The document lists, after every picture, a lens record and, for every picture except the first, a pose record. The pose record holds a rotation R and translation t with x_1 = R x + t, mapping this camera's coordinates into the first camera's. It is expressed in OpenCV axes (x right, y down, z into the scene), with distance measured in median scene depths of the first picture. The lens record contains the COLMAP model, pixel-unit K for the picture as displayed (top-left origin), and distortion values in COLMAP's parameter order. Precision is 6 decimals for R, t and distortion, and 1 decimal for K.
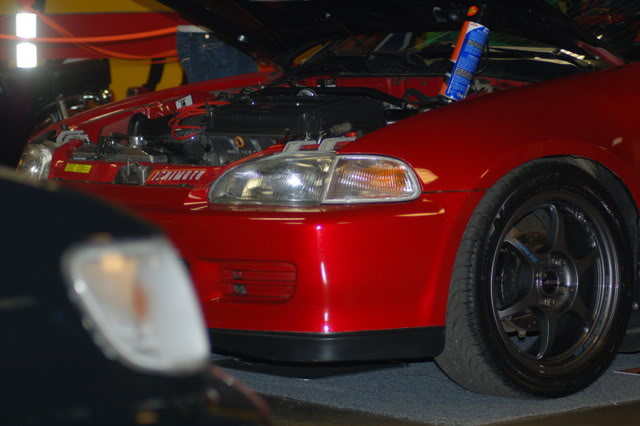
lens RADIAL K [[2159.3, 0, 320.0], [0, 2159.3, 213.0], [0, 0, 1]] dist [-0.103181, -0.127092]
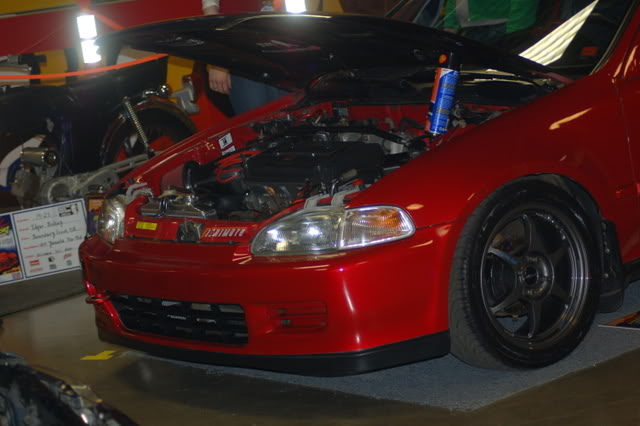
lens RADIAL K [[2159.3, 0, 320.0], [0, 2159.3, 213.0], [0, 0, 1]] dist [-0.103181, -0.127092]
pose [[0.988891, -0.139124, -0.052338, 0.056394], [0.143463, 0.985452, 0.091123, -0.135956], [0.038899, -0.097619, 0.994463, -0.247757]]
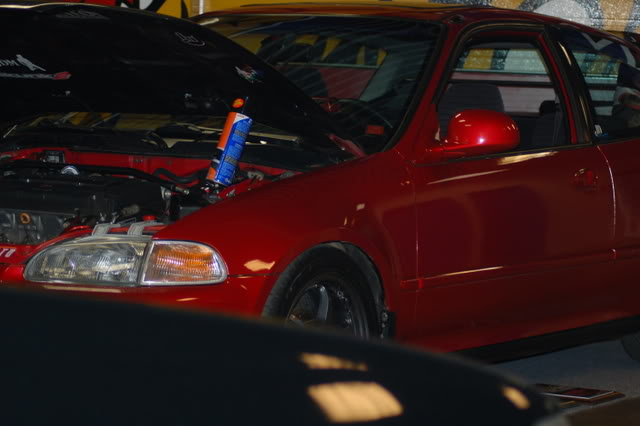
lens RADIAL K [[2159.3, 0, 320.0], [0, 2159.3, 213.0], [0, 0, 1]] dist [-0.103181, -0.127092]
pose [[0.955012, 0.025208, 0.295494, -0.222081], [-0.025110, 0.999676, -0.004127, -0.036451], [-0.295503, -0.003479, 0.955336, -0.058139]]
